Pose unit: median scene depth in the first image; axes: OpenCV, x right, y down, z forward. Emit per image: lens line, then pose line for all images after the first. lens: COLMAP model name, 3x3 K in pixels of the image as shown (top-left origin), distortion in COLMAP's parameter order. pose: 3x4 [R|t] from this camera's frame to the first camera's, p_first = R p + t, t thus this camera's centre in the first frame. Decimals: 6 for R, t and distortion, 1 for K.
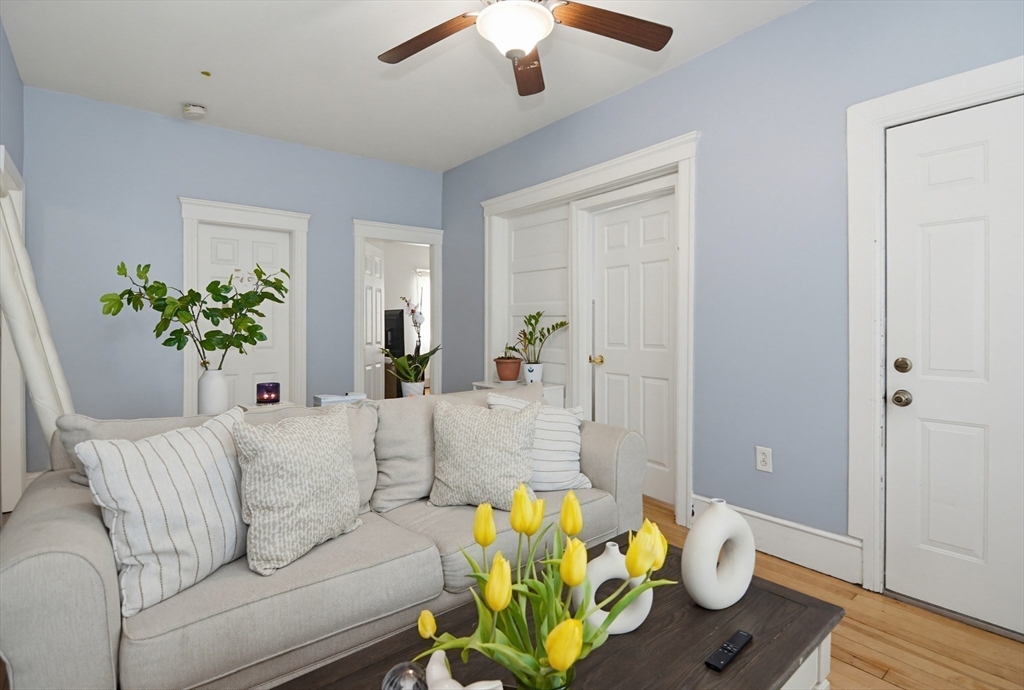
lens RADIAL K [[495.5, 0, 509.3], [0, 495.5, 326.5], [0, 0, 1]] dist [-0.000215, -0.000010]
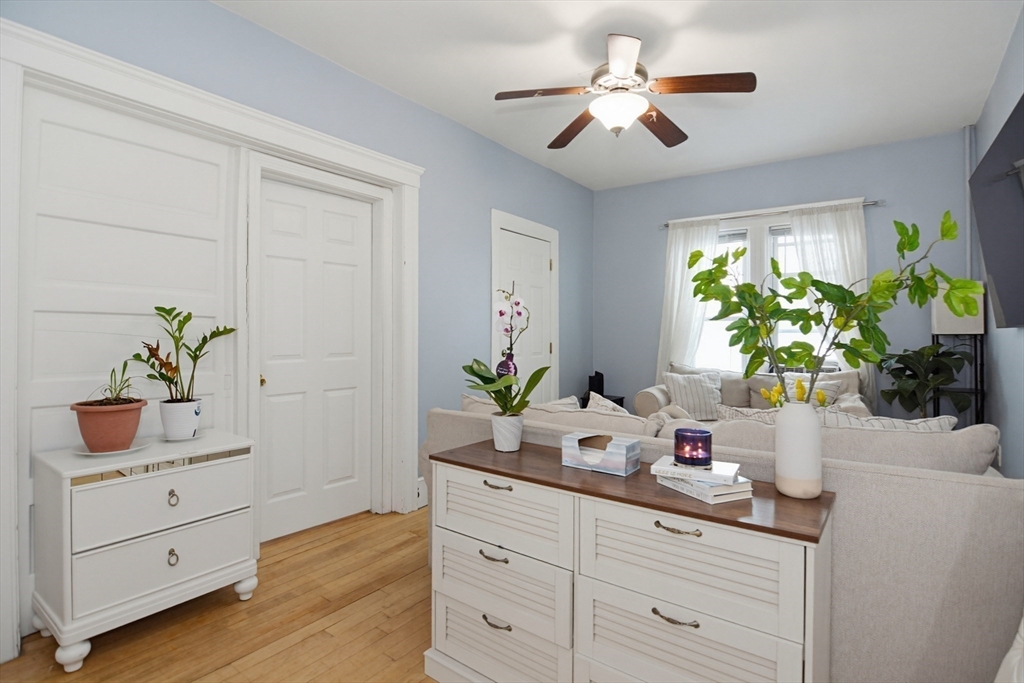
lens RADIAL K [[499.4, 0, 515.8], [0, 499.4, 328.4], [0, 0, 1]] dist [-0.003677, -0.000883]
pose [[-0.262939, 0.006507, 0.964790, -0.793907], [0.001492, 0.999979, -0.006337, -0.004076], [-0.964811, -0.000226, -0.262943, 1.055624]]
